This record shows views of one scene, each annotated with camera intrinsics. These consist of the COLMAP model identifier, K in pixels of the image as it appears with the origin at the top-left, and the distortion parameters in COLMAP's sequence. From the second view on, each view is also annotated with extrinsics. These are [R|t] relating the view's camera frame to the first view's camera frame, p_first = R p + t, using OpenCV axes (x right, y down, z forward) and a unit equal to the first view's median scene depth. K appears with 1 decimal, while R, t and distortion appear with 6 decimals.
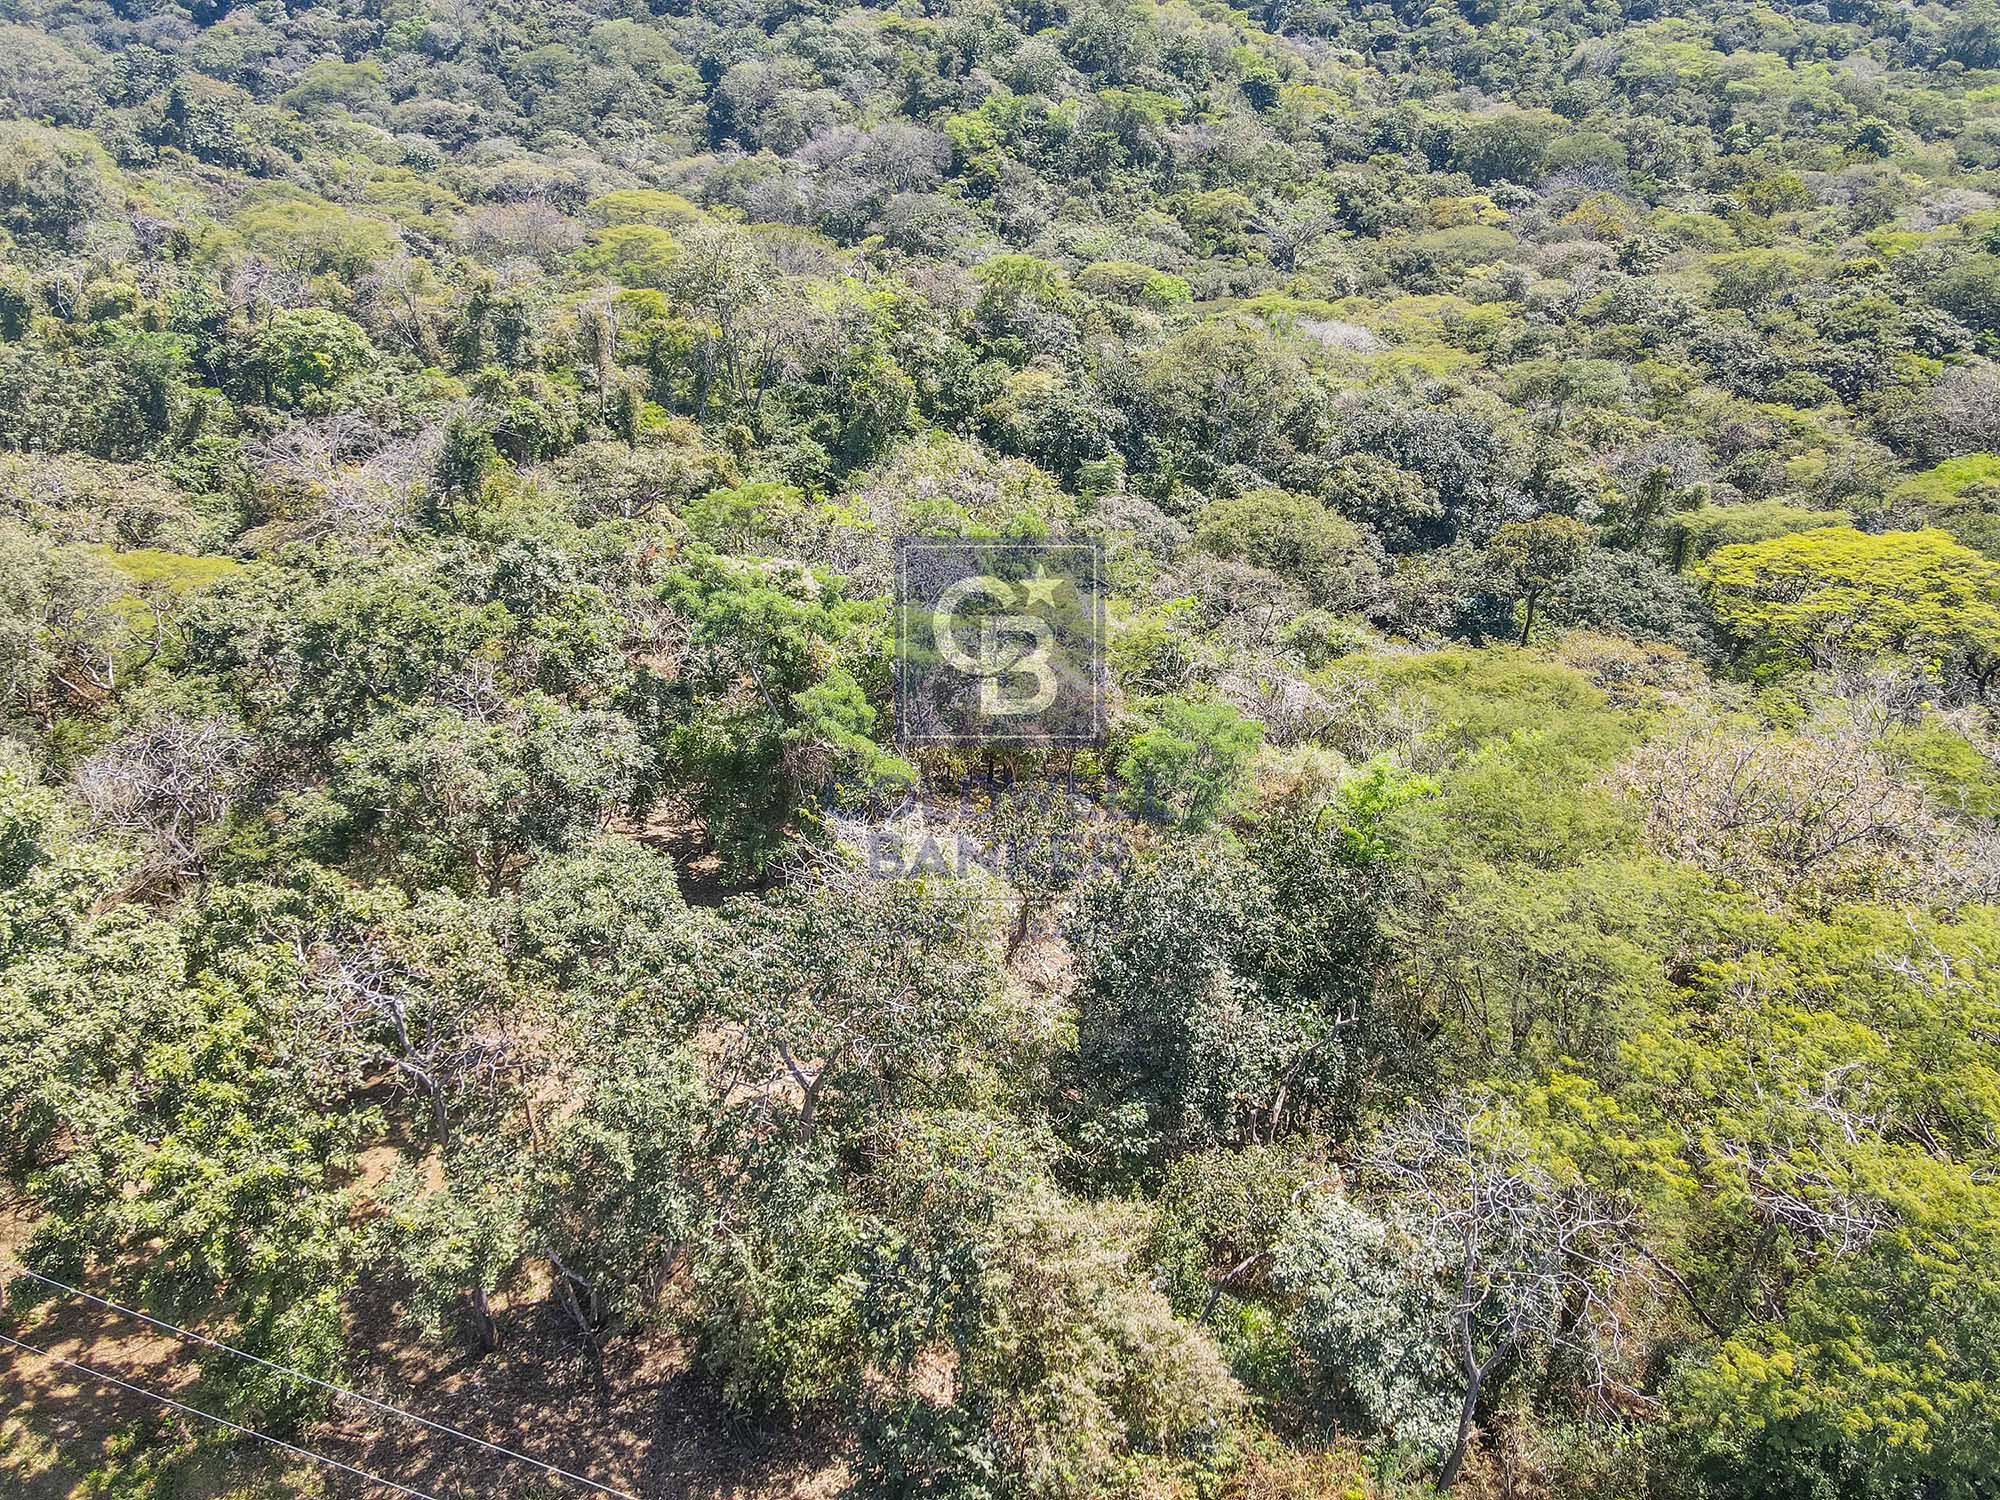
lens RADIAL K [[1466.7, 0, 1004.7], [0, 1466.7, 752.3], [0, 0, 1]] dist [0.013158, 0.003753]
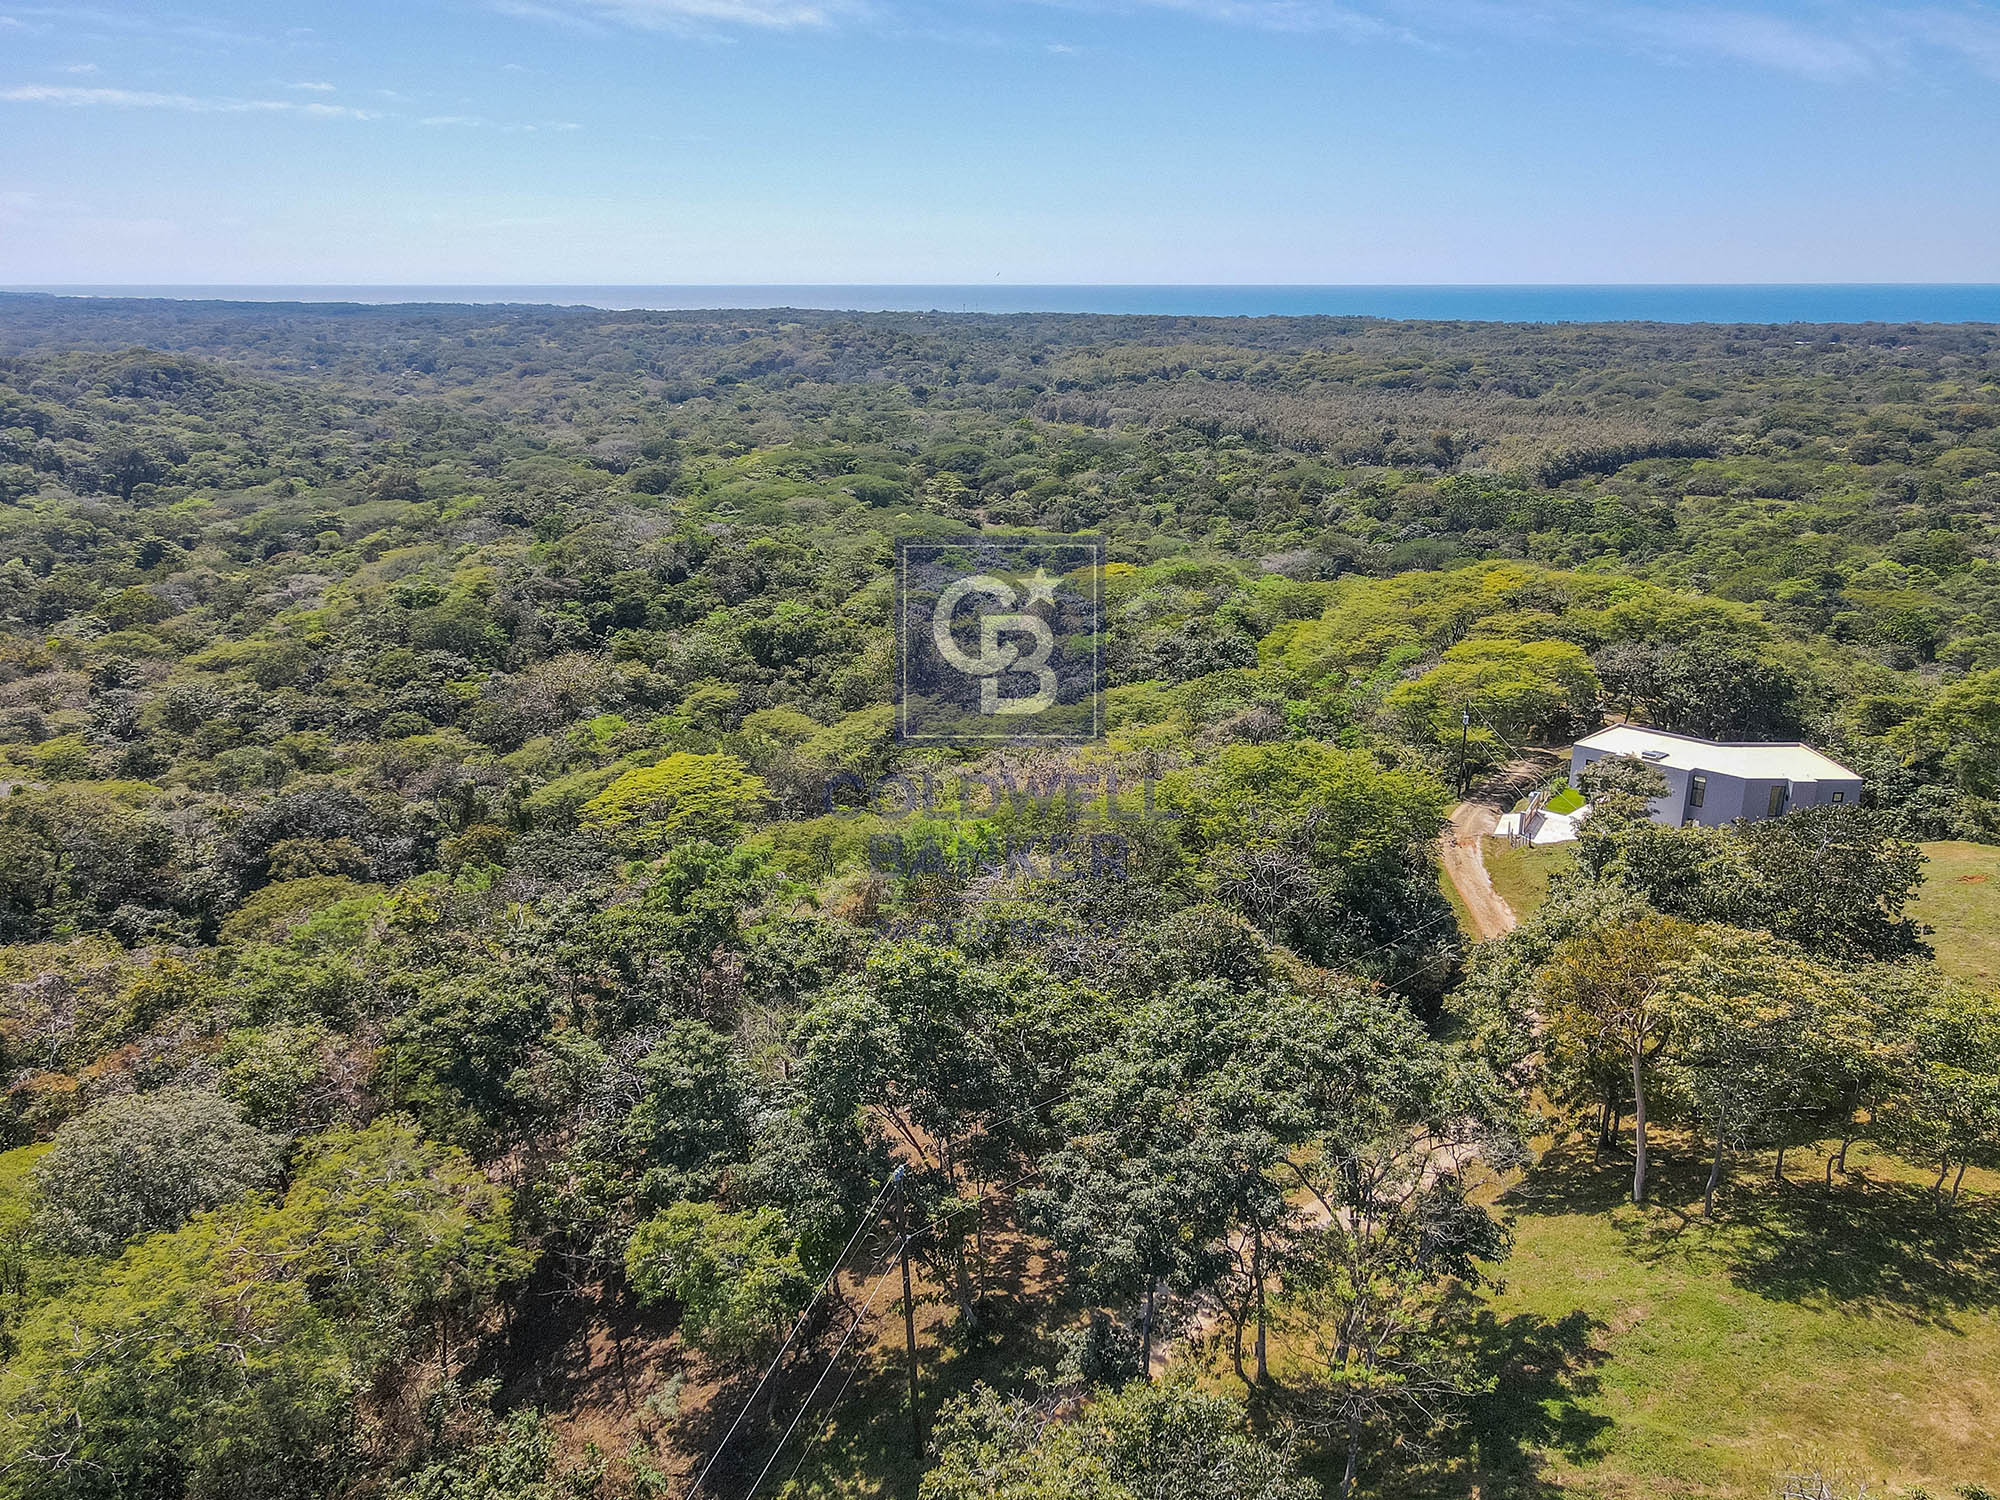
lens RADIAL K [[1507.3, 0, 1008.7], [0, 1507.3, 747.8], [0, 0, 1]] dist [-0.016344, 0.054491]
pose [[0.411762, -0.261405, 0.872994, -0.227424], [0.477887, 0.877625, 0.037388, -0.020575], [-0.775935, 0.401798, 0.486295, -0.004247]]
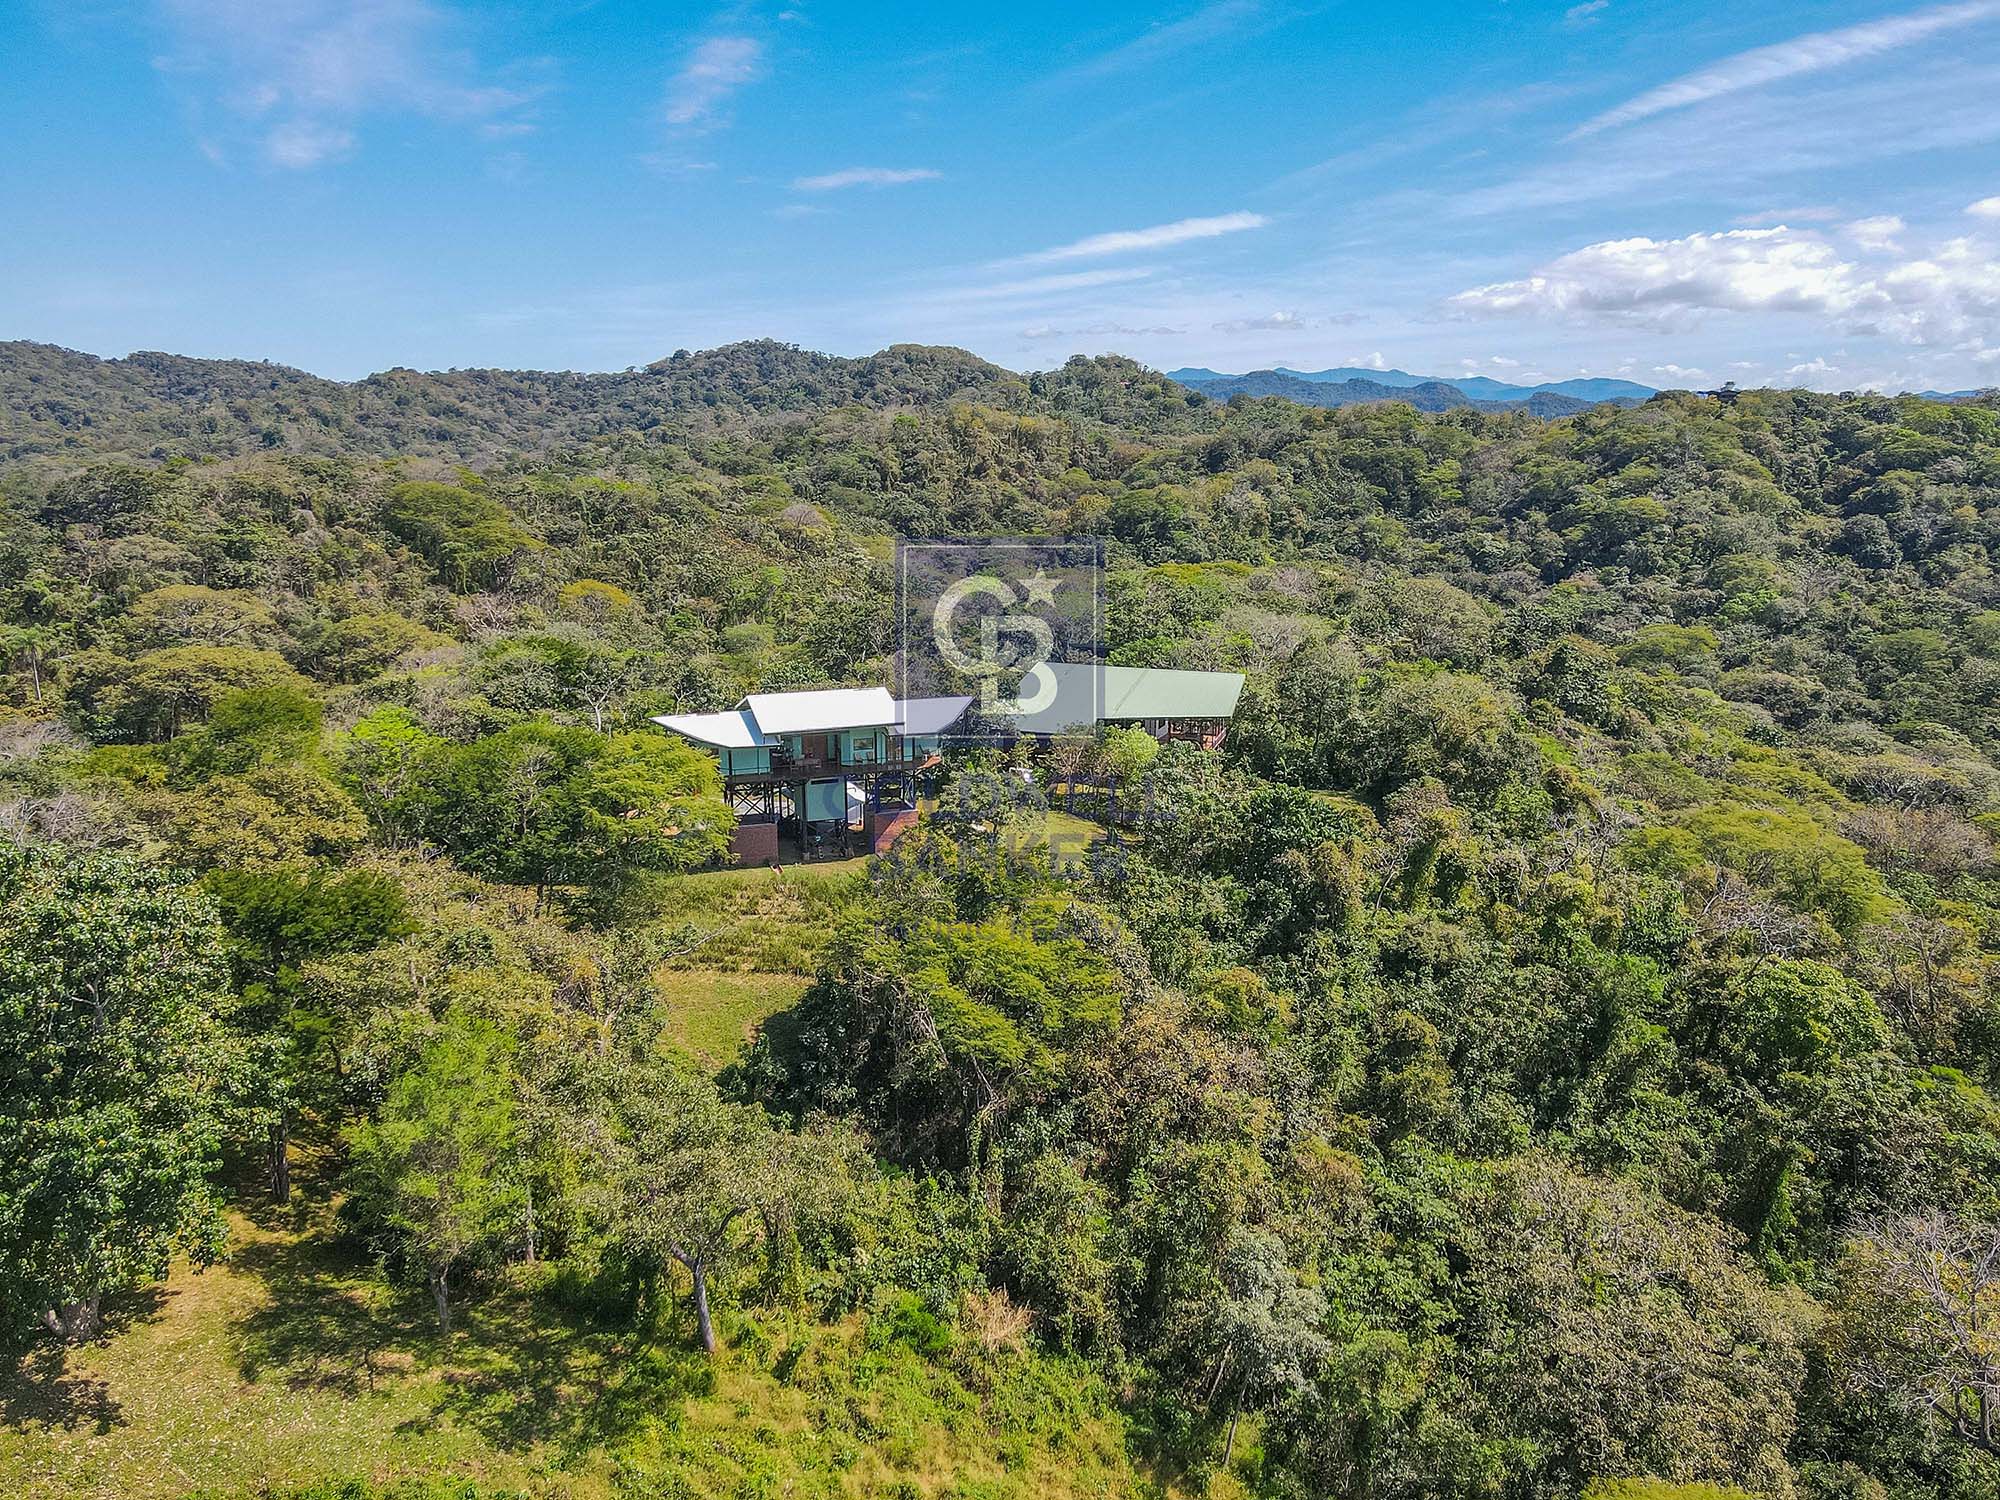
lens RADIAL K [[1472.6, 0, 1005.0], [0, 1472.6, 752.4], [0, 0, 1]] dist [-0.006636, 0.040658]
pose [[0.721087, 0.156902, -0.674844, -0.113371], [-0.372247, 0.909232, -0.186357, -0.040836], [0.584351, 0.385588, 0.714042, 0.062475]]
